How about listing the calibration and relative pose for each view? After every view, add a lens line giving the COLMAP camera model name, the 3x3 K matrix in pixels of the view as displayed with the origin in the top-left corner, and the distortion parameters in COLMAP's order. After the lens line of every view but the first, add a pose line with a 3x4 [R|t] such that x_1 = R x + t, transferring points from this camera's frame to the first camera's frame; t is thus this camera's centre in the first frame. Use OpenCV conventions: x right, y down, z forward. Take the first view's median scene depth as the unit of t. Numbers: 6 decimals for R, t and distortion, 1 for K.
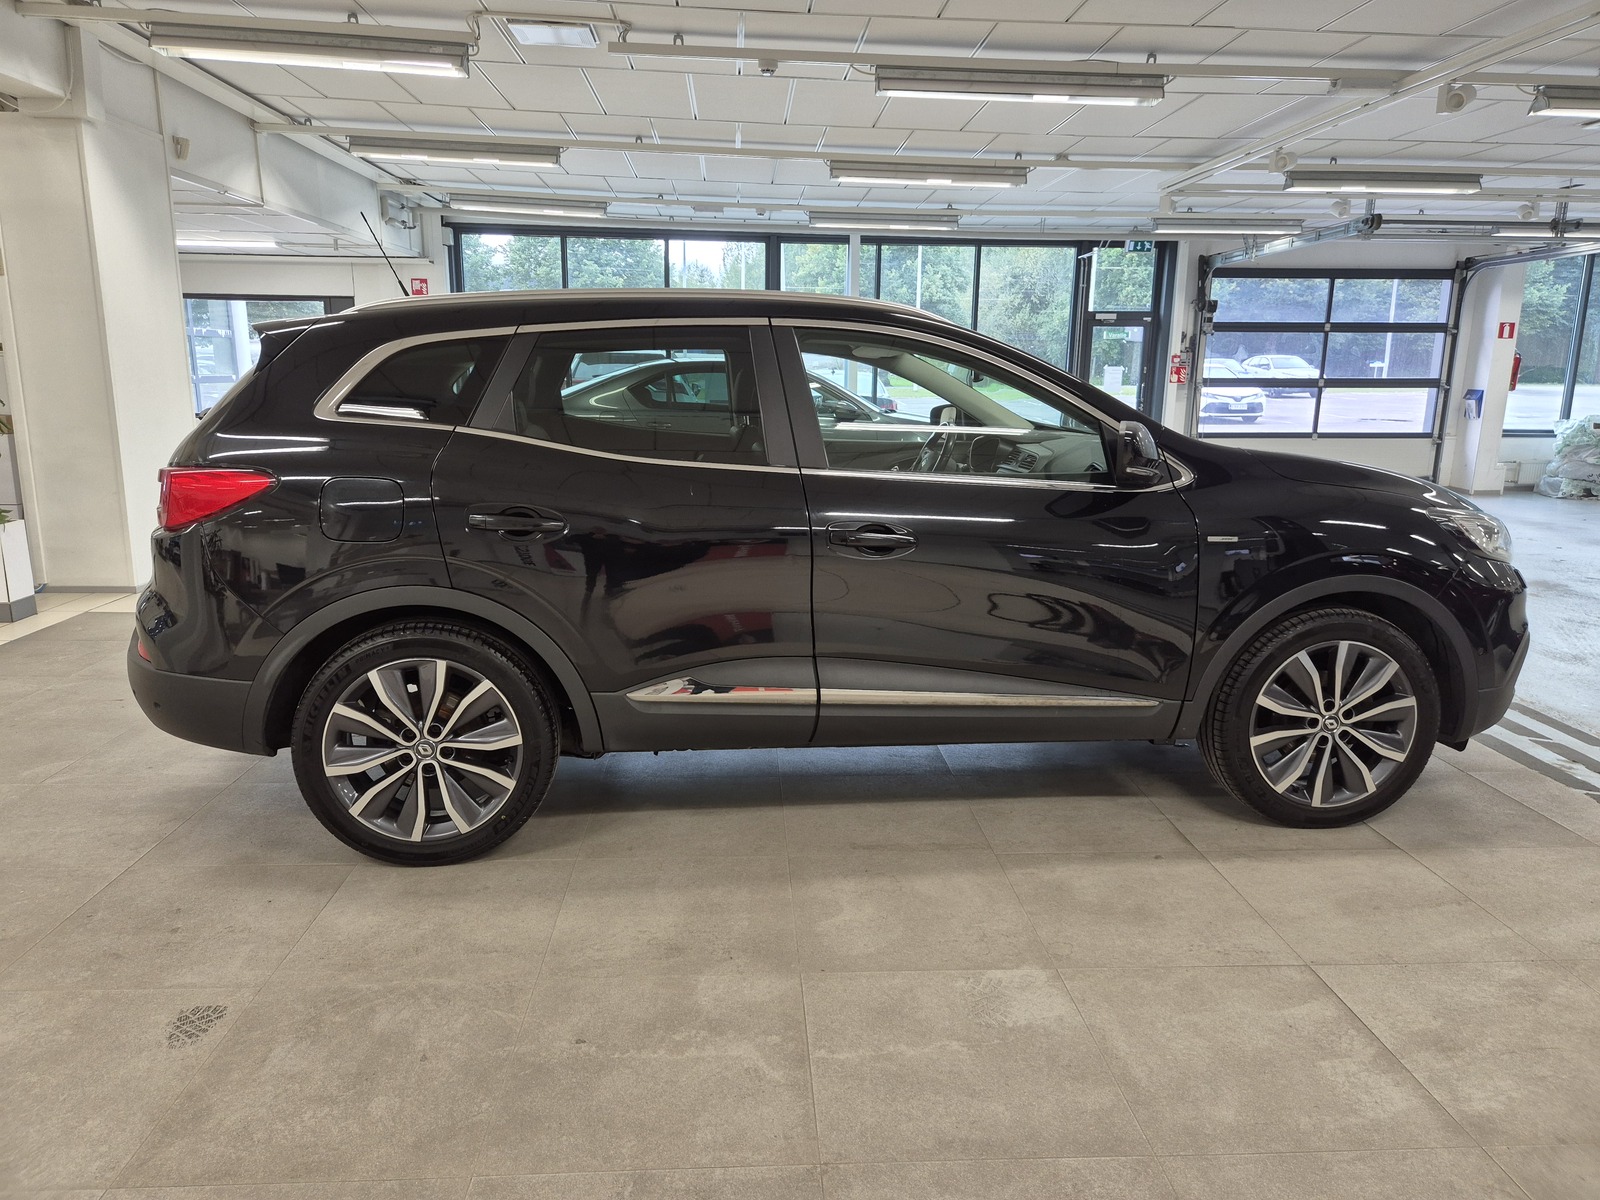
lens RADIAL K [[1067.0, 0, 797.5], [0, 1067.0, 590.4], [0, 0, 1]] dist [0.065981, -0.056825]
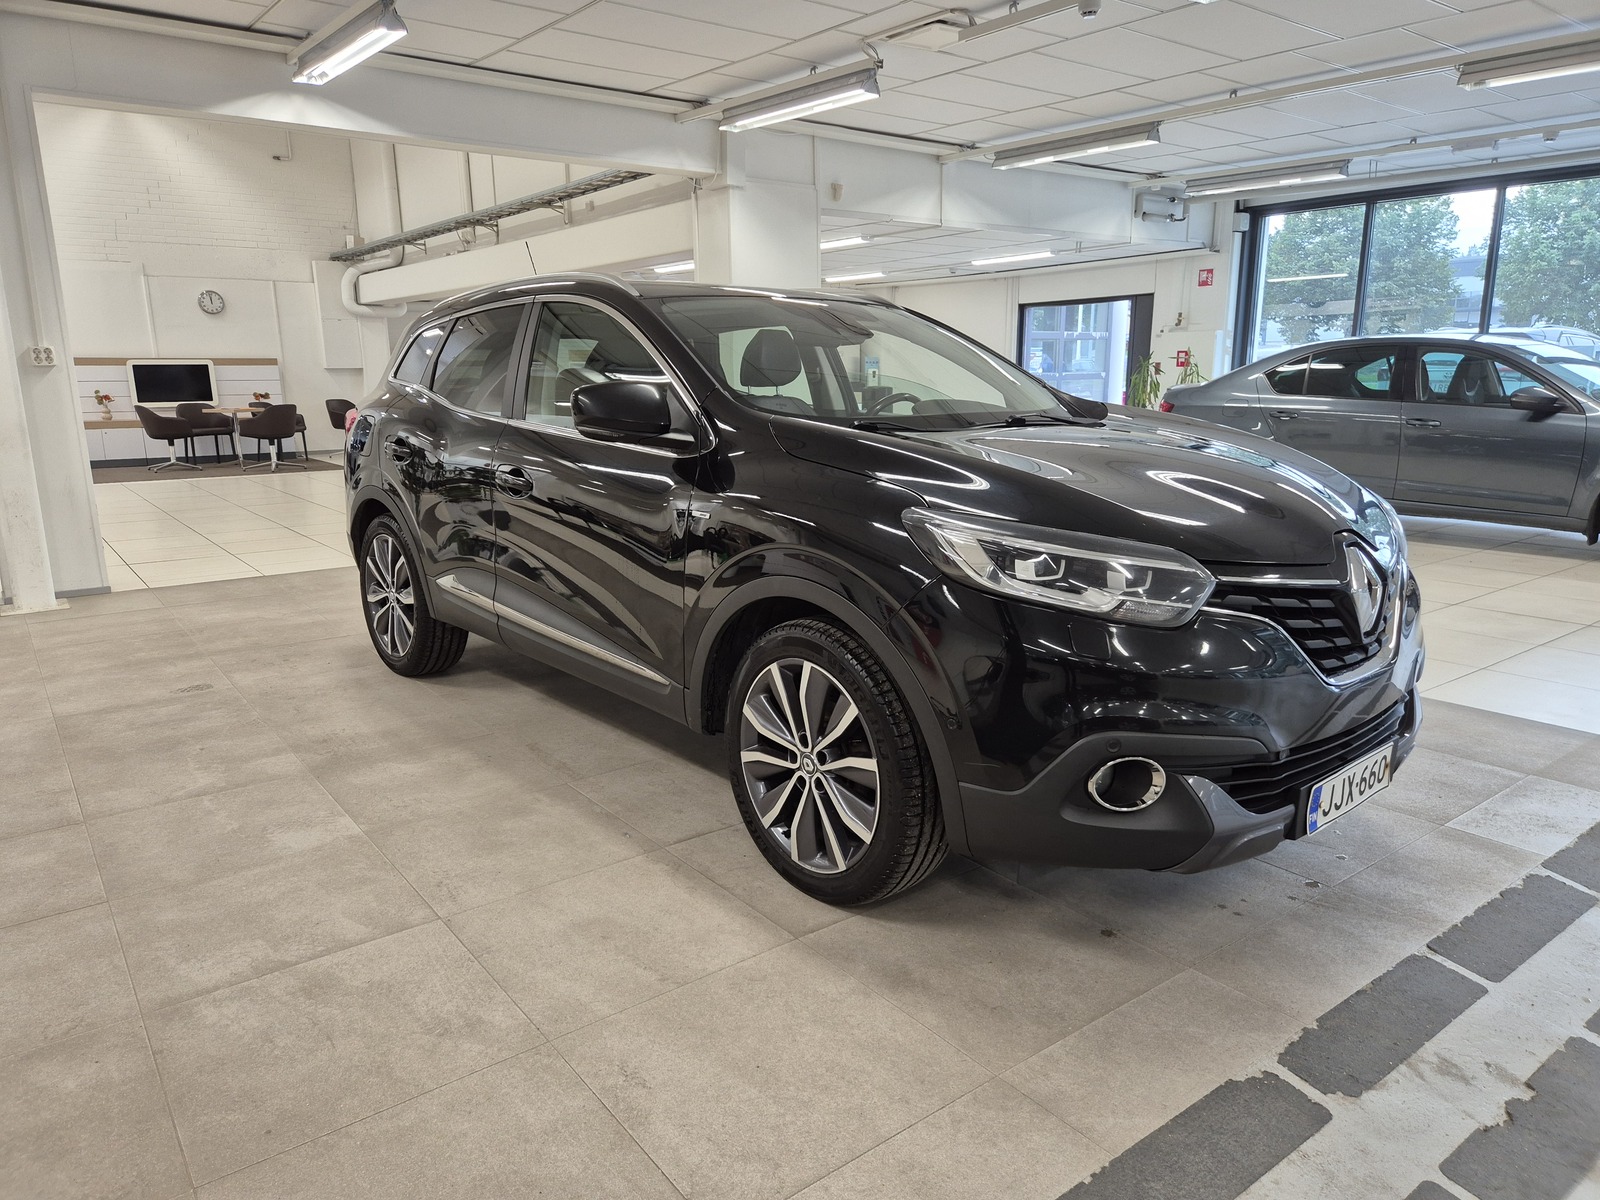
lens RADIAL K [[1067.0, 0, 798.1], [0, 1067.0, 603.4], [0, 0, 1]] dist [0.065981, -0.056825]
pose [[0.559366, 0.162991, -0.812738, 0.685191], [-0.155302, 0.983723, 0.090395, -0.039359], [0.814243, 0.075656, 0.575574, 0.326414]]
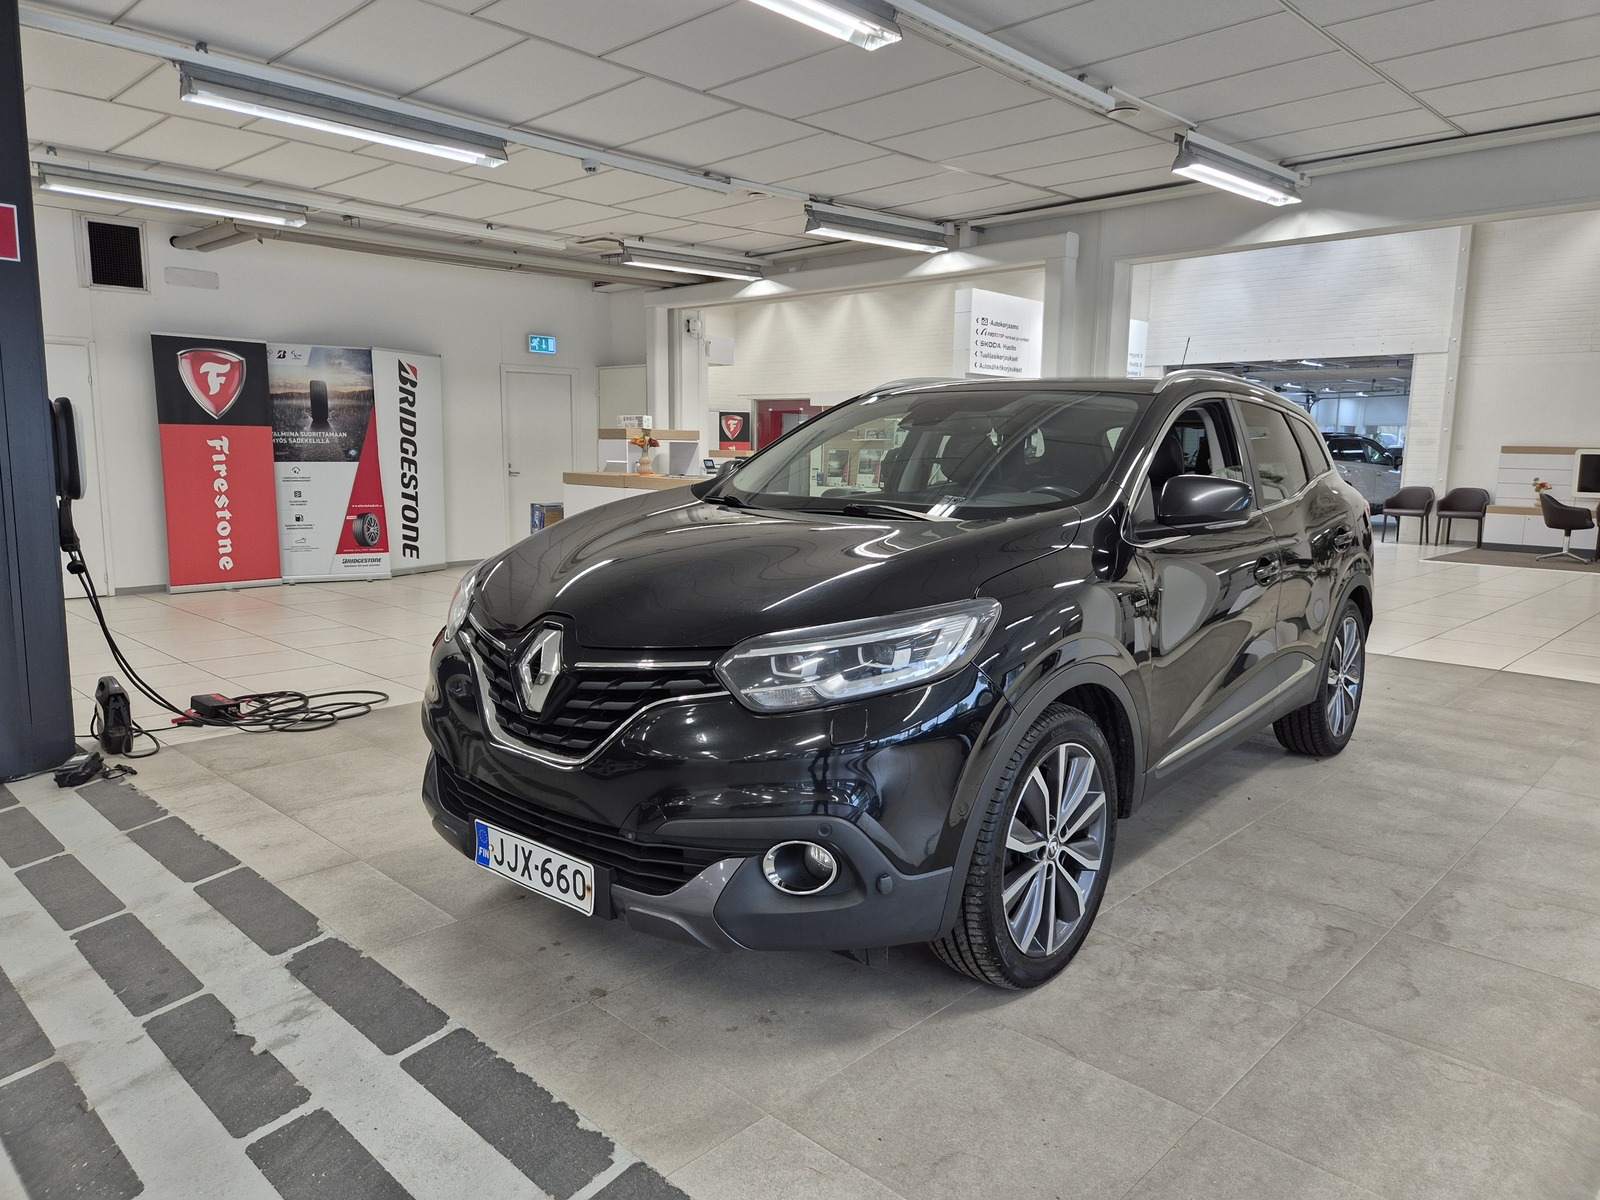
lens RADIAL K [[1067.0, 0, 817.6], [0, 1067.0, 595.4], [0, 0, 1]] dist [0.065981, -0.056825]
pose [[-0.724026, 0.071903, -0.686015, 0.676001], [-0.165796, 0.947254, 0.274266, -0.219224], [0.669551, 0.312314, -0.673915, 1.161546]]
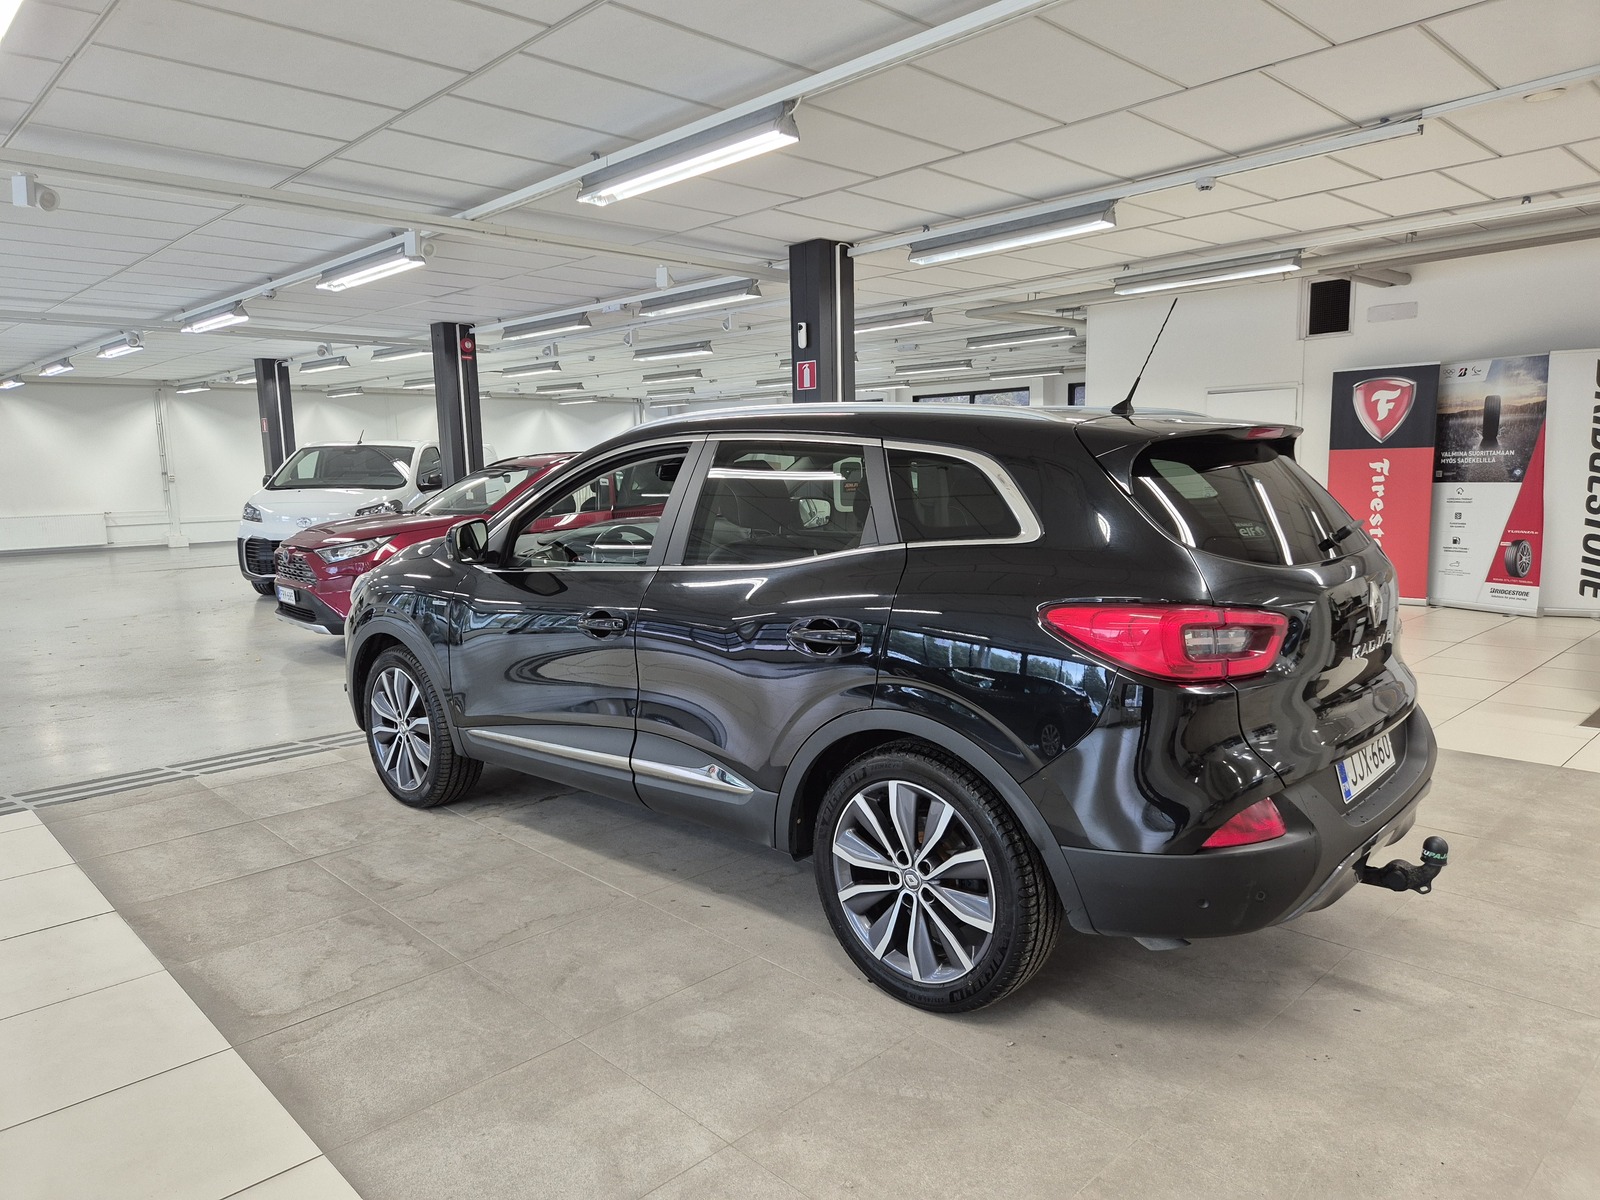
lens RADIAL K [[1067.0, 0, 803.9], [0, 1067.0, 607.0], [0, 0, 1]] dist [0.065981, -0.056825]
pose [[-0.654729, -0.101681, 0.748994, -0.576088], [0.169708, 0.945836, 0.276753, -0.264683], [-0.736566, 0.308309, -0.602010, 1.186938]]
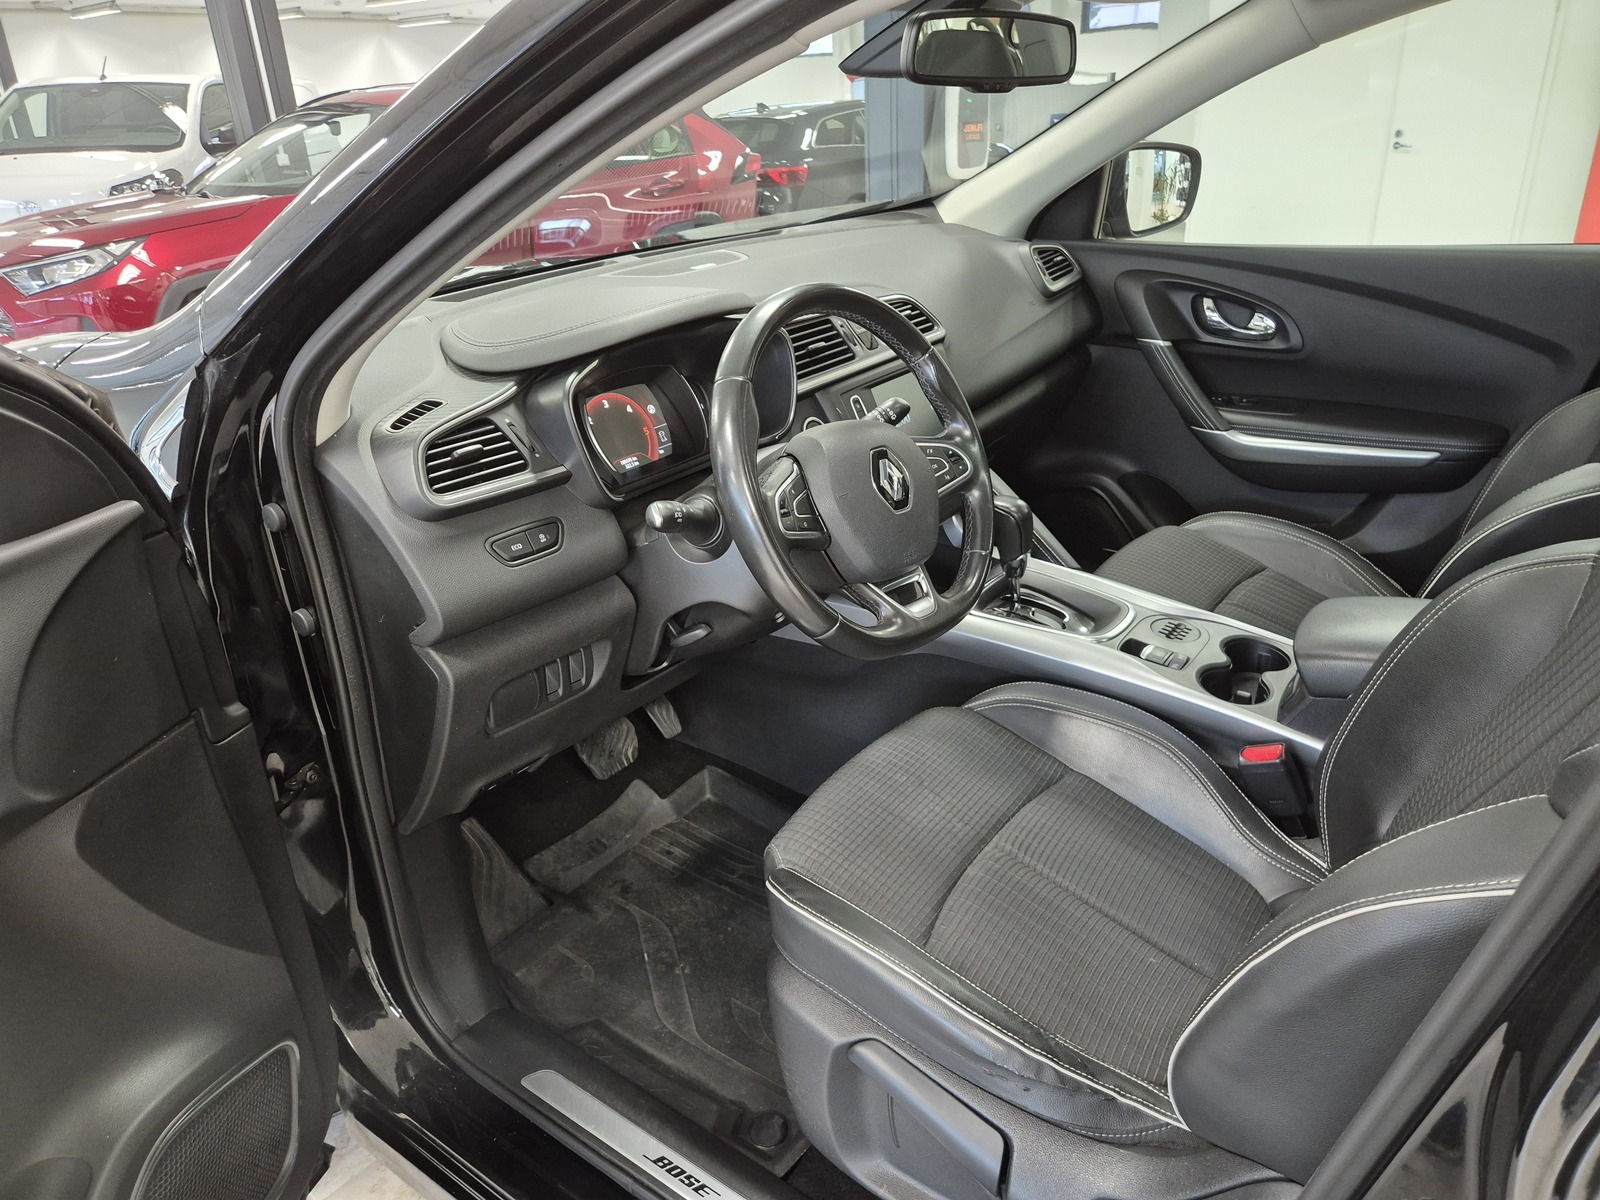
lens RADIAL K [[1067.0, 0, 797.9], [0, 1067.0, 591.2], [0, 0, 1]] dist [0.065981, -0.056825]
pose [[-0.729442, -0.267822, 0.629433, -0.013410], [0.168592, 0.821391, 0.544879, -0.185280], [-0.662941, 0.503576, -0.554004, 0.928765]]
